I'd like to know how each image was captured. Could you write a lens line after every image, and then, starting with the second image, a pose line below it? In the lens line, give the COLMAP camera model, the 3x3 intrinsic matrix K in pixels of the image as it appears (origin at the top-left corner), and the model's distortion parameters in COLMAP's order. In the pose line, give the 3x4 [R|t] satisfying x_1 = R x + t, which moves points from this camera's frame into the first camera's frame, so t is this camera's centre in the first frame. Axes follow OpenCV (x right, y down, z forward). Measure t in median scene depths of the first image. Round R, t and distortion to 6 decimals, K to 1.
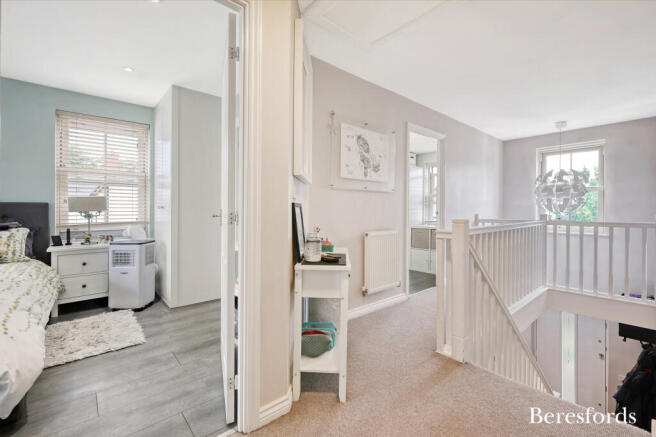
lens RADIAL K [[287.7, 0, 328.6], [0, 287.7, 213.7], [0, 0, 1]] dist [-0.005484, -0.000187]
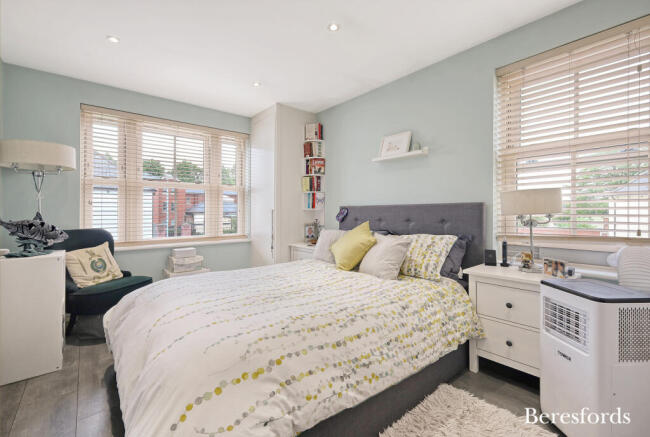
lens RADIAL K [[285.0, 0, 330.5], [0, 285.0, 208.4], [0, 0, 1]] dist [-0.005484, -0.000187]
pose [[-0.016434, -0.008778, -0.999826, -0.260942], [-0.008580, 0.999926, -0.008638, -0.013177], [0.999828, 0.008437, -0.016508, 0.628429]]
